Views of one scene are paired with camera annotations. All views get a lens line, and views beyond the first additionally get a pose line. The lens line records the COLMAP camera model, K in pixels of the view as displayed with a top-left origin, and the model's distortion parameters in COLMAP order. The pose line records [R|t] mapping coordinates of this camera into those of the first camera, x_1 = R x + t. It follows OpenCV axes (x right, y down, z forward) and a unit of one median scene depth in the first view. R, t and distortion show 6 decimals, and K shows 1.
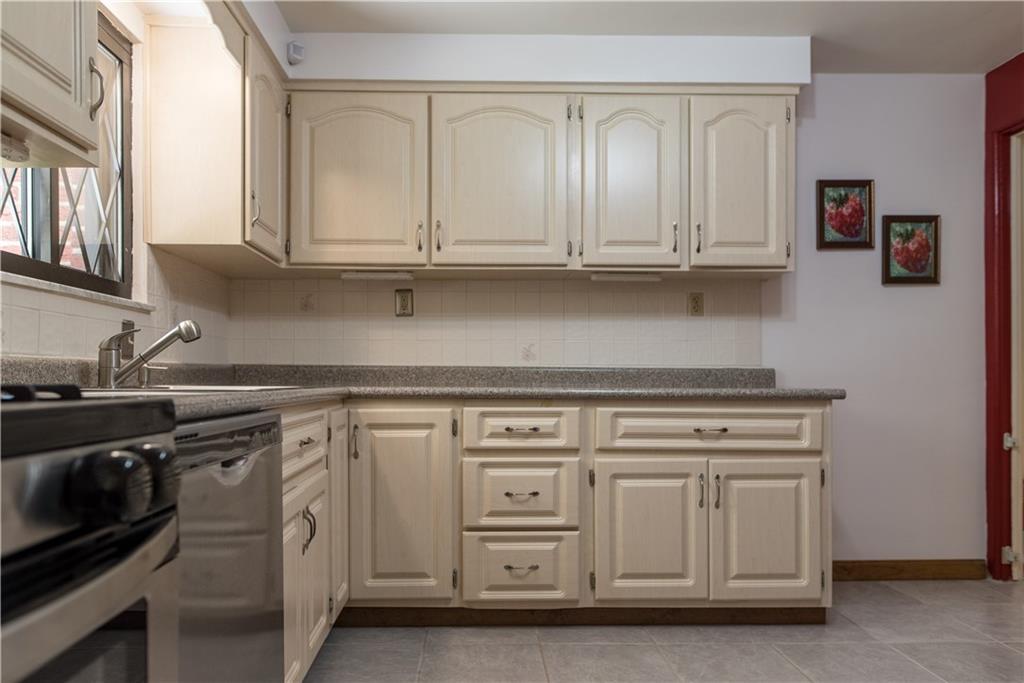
lens RADIAL K [[746.7, 0, 510.8], [0, 746.7, 381.7], [0, 0, 1]] dist [-0.032204, 0.008244]
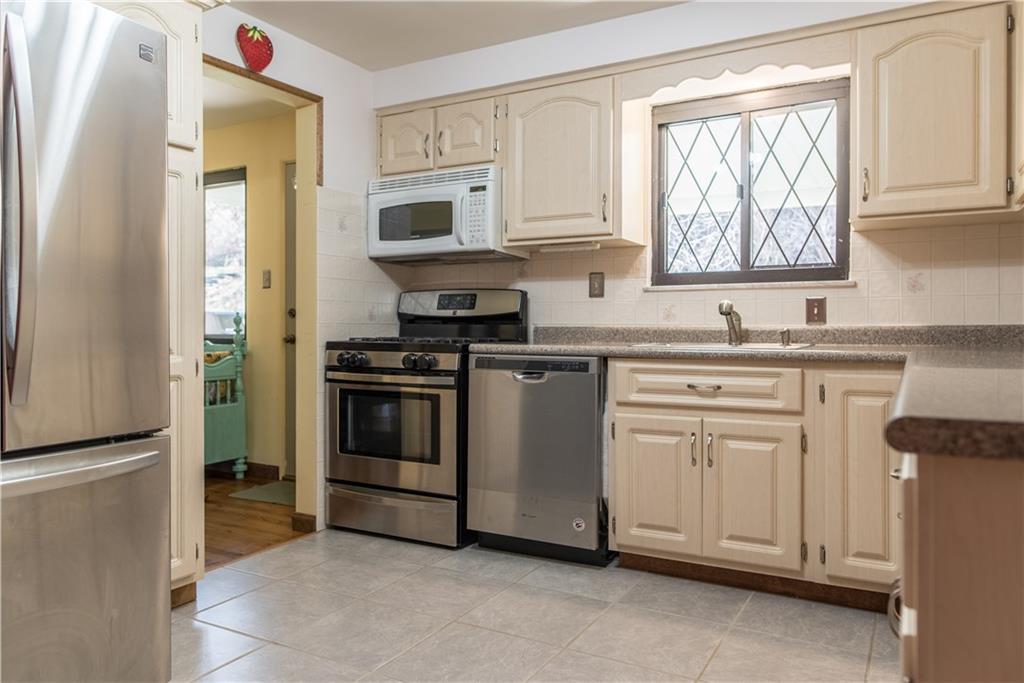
lens RADIAL K [[746.7, 0, 520.5], [0, 746.7, 335.1], [0, 0, 1]] dist [-0.032204, 0.008244]
pose [[0.856879, -0.003882, -0.515504, 0.532457], [-0.002303, 0.999933, -0.011357, 0.004998], [0.515513, 0.010918, 0.856812, 0.005027]]
